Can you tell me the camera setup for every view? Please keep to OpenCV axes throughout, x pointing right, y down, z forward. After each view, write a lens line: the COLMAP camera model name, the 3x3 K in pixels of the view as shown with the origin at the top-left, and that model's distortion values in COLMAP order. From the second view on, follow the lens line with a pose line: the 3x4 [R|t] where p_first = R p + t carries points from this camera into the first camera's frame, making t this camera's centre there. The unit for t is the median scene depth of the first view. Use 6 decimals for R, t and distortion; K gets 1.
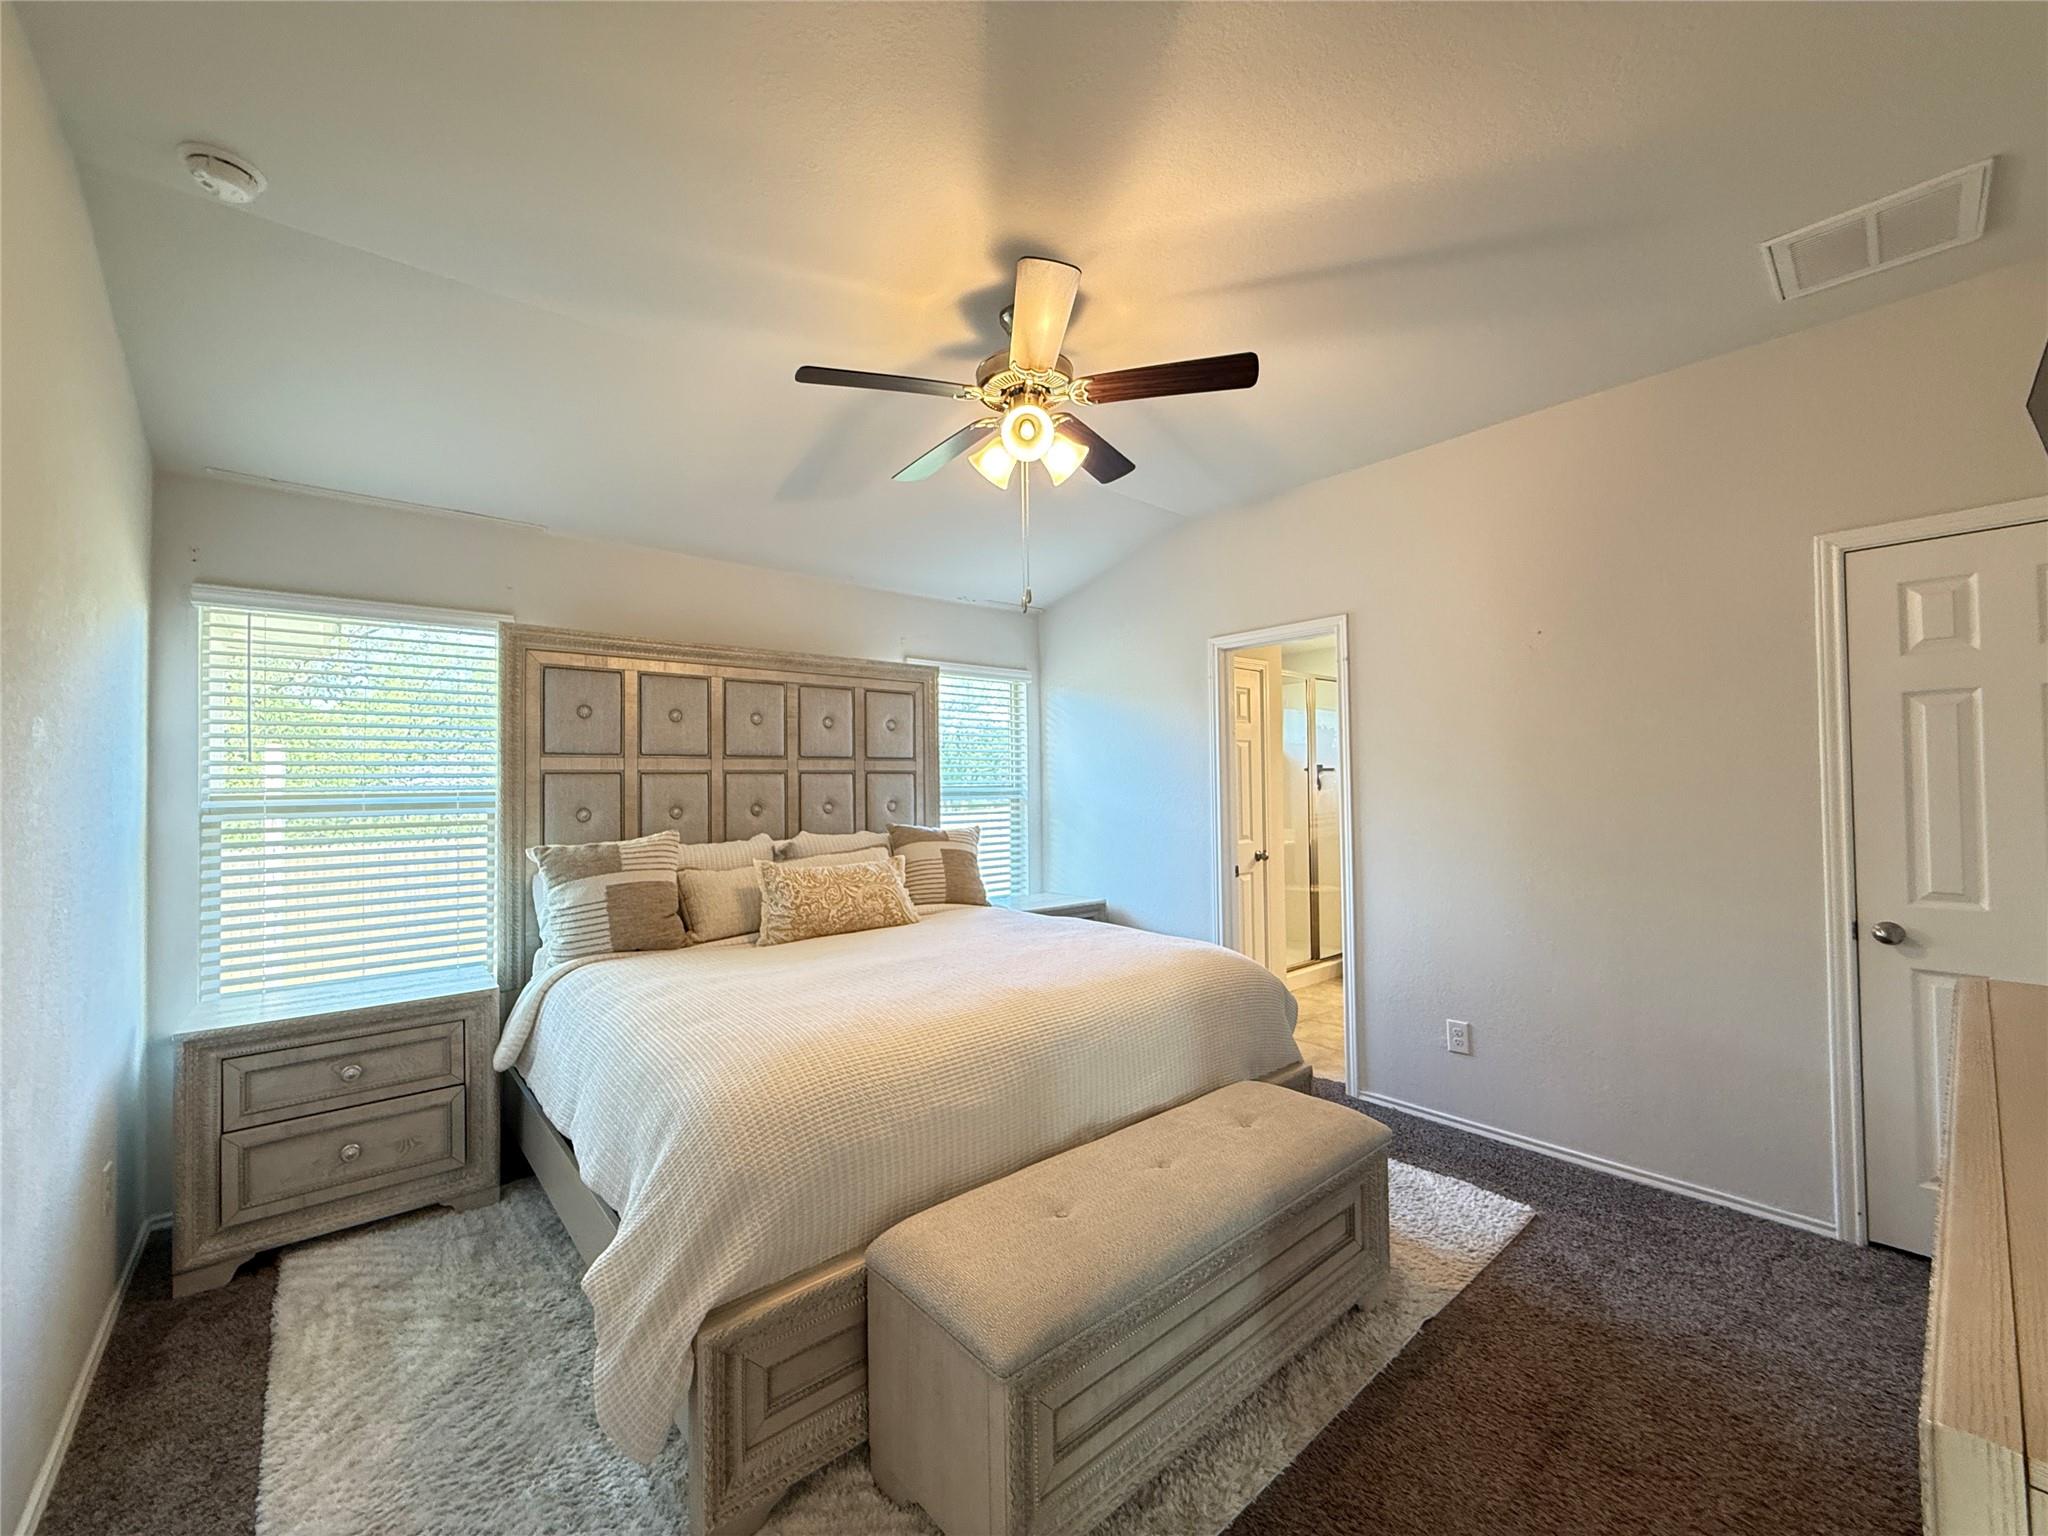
lens RADIAL K [[816.2, 0, 1016.3], [0, 816.2, 766.3], [0, 0, 1]] dist [-0.001837, 0.000462]
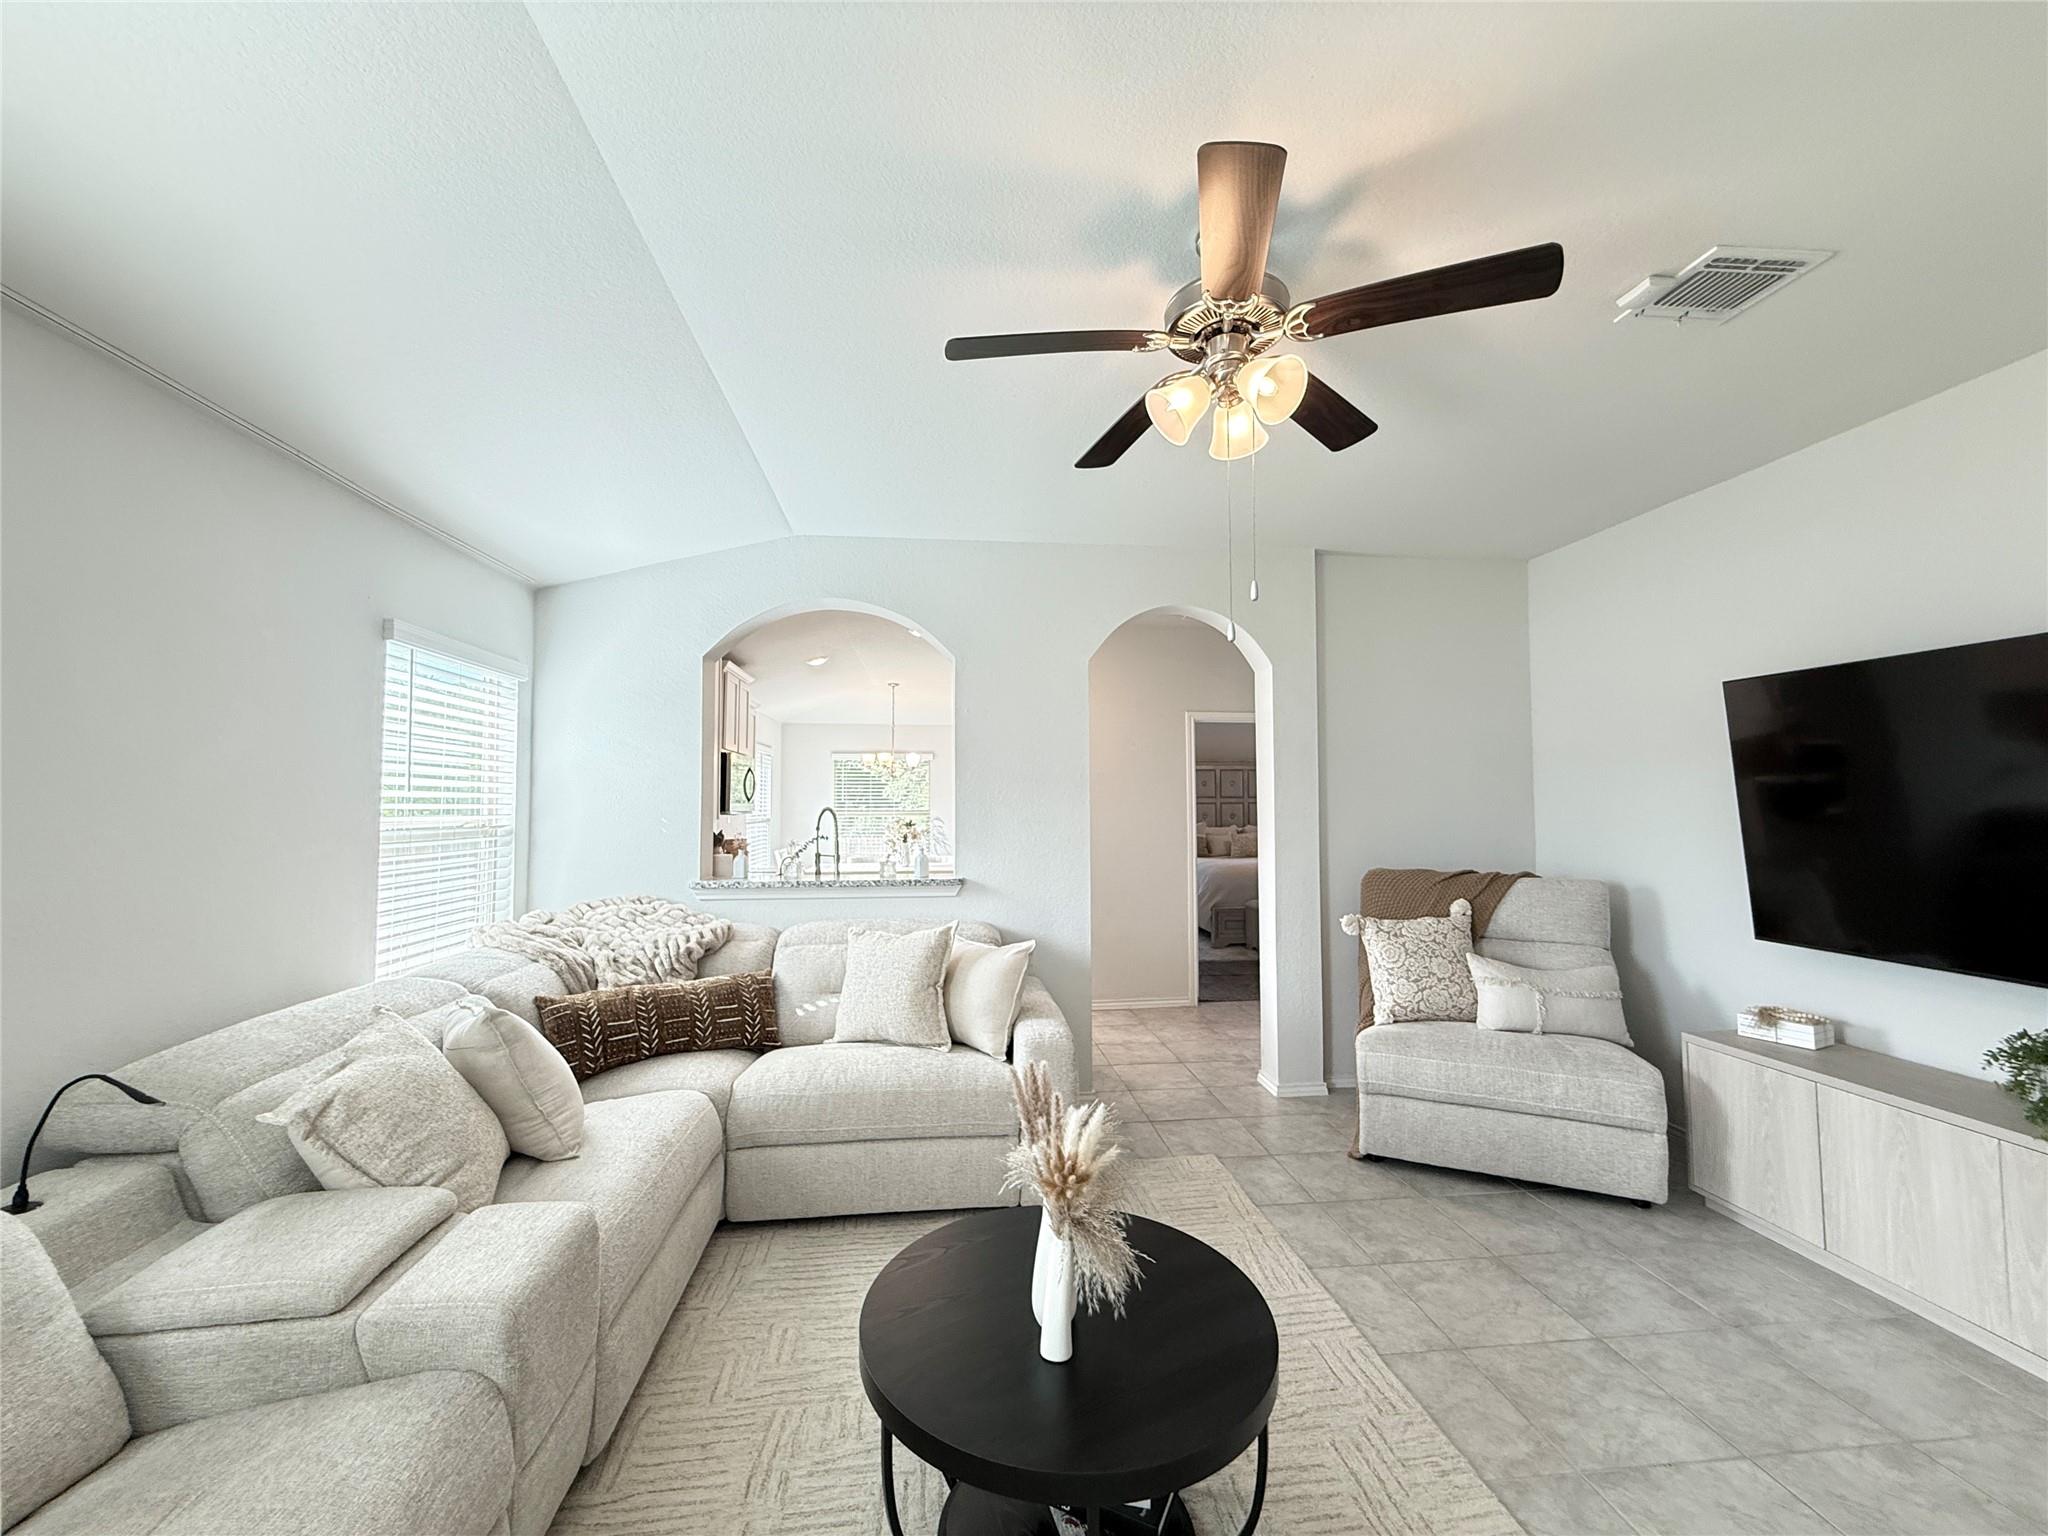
lens RADIAL K [[816.2, 0, 1016.3], [0, 816.2, 766.3], [0, 0, 1]] dist [-0.001837, 0.000462]
pose [[0.819769, -0.014794, -0.572503, 0.668603], [0.001303, 0.999712, -0.023967, -0.052534], [0.572693, 0.018901, 0.819552, -1.691783]]
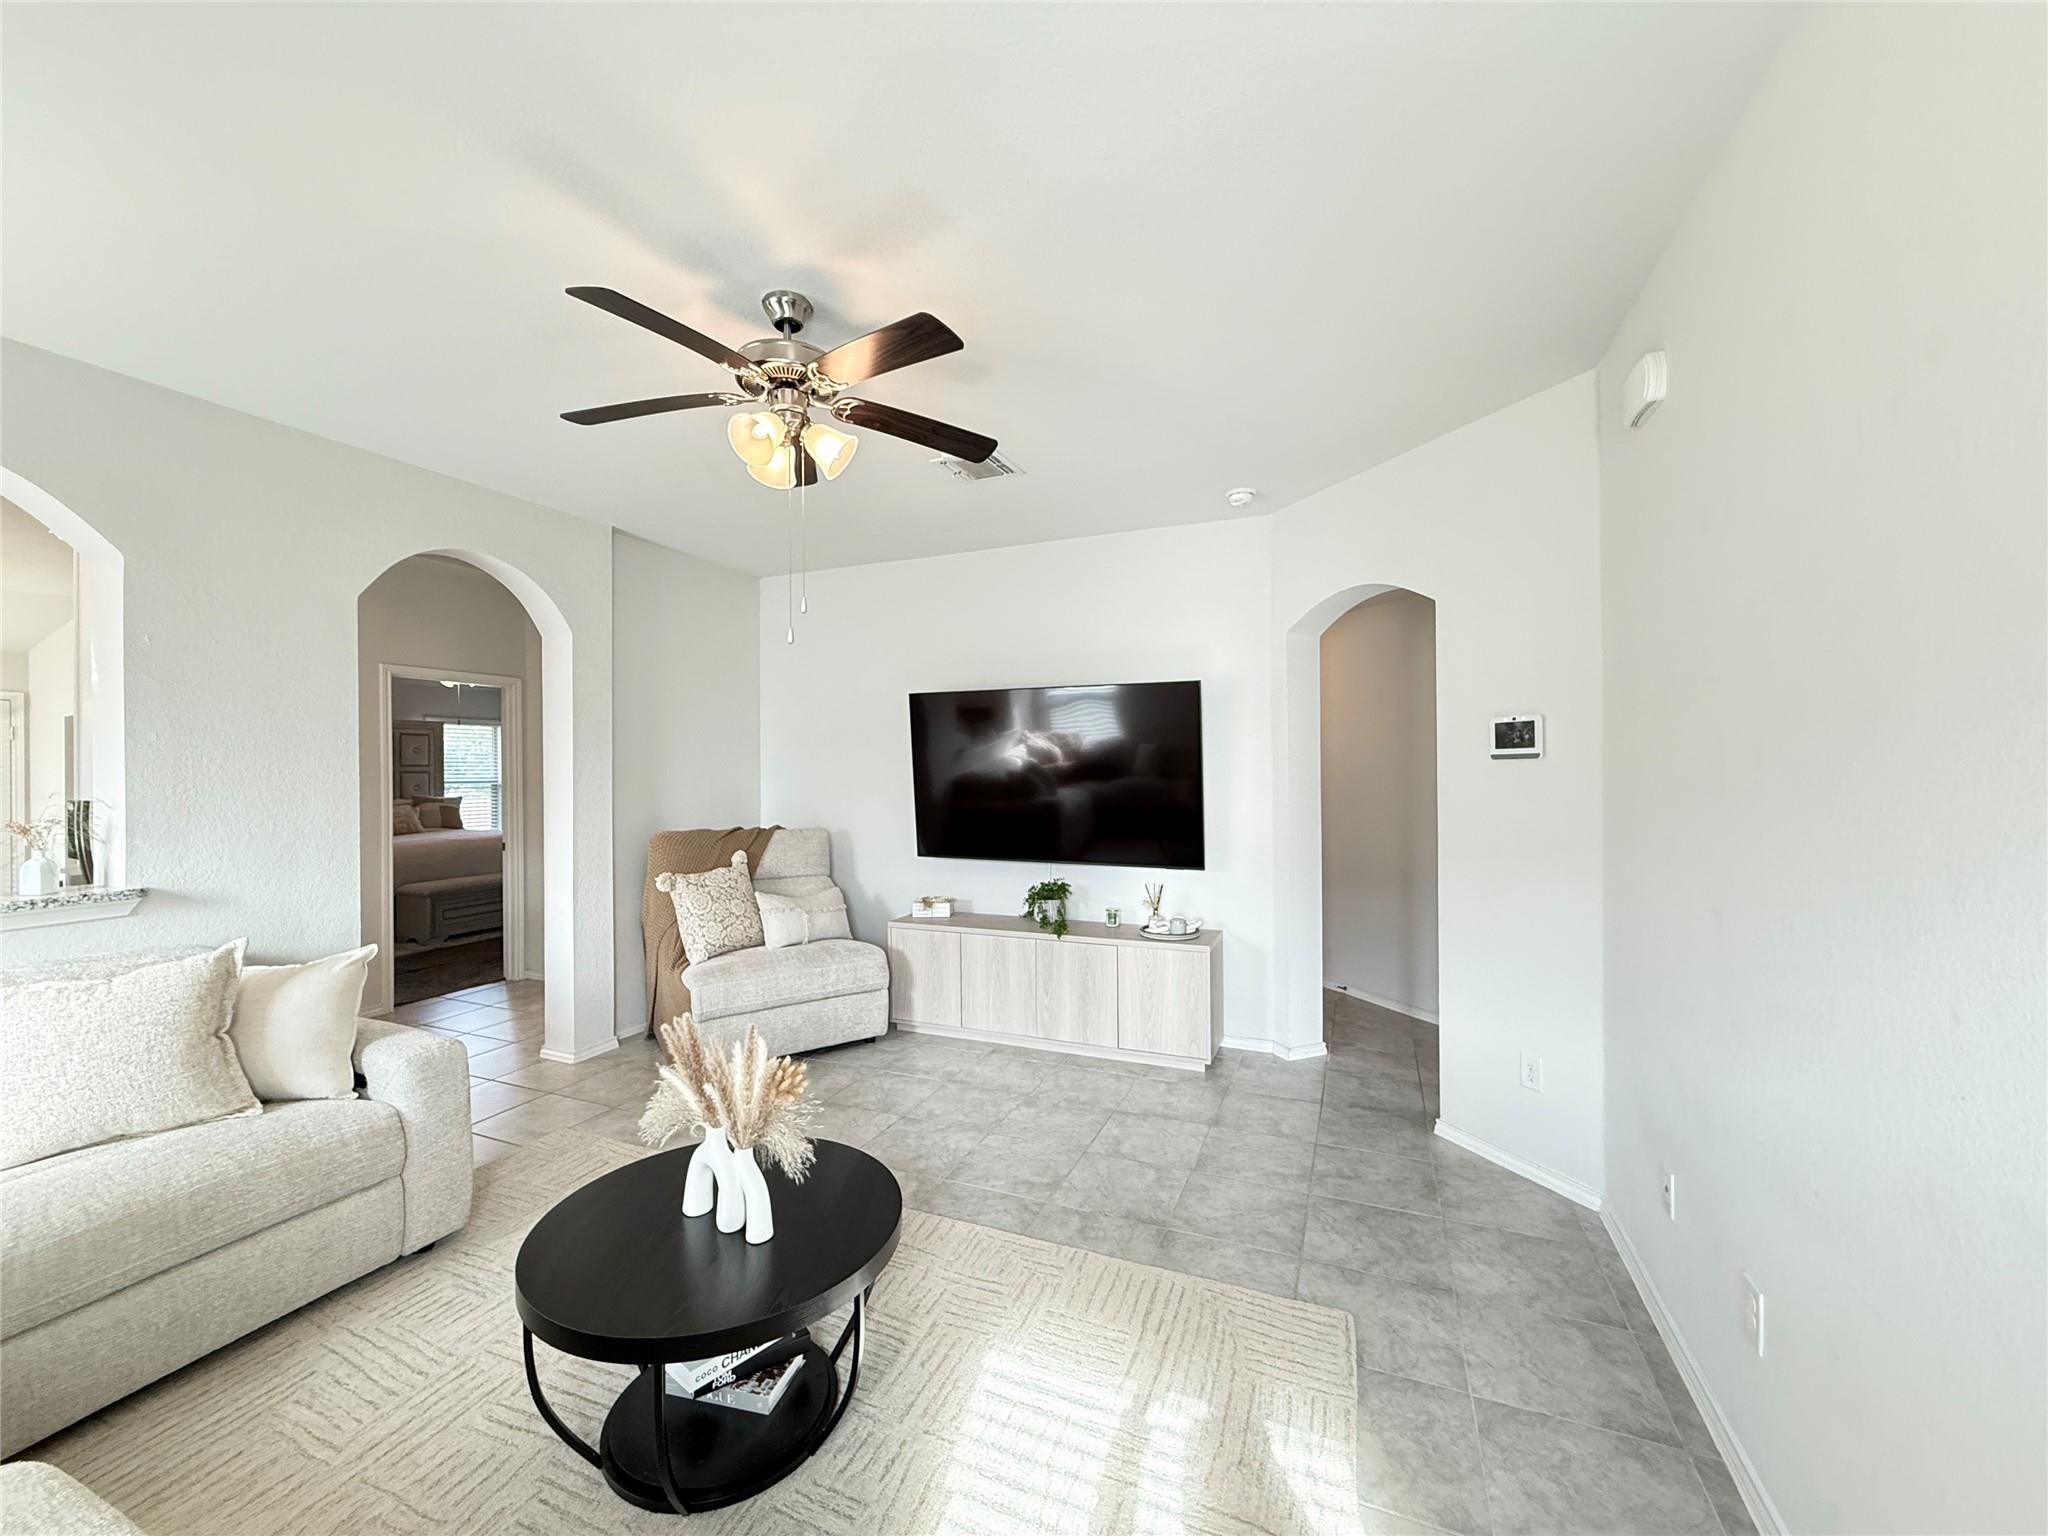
lens RADIAL K [[816.2, 0, 1016.3], [0, 816.2, 766.3], [0, 0, 1]] dist [-0.001837, 0.000462]
pose [[0.898807, 0.009490, 0.438242, 0.371100], [-0.014619, 0.999858, 0.008331, -0.056042], [-0.438101, -0.013895, 0.898818, -1.839340]]
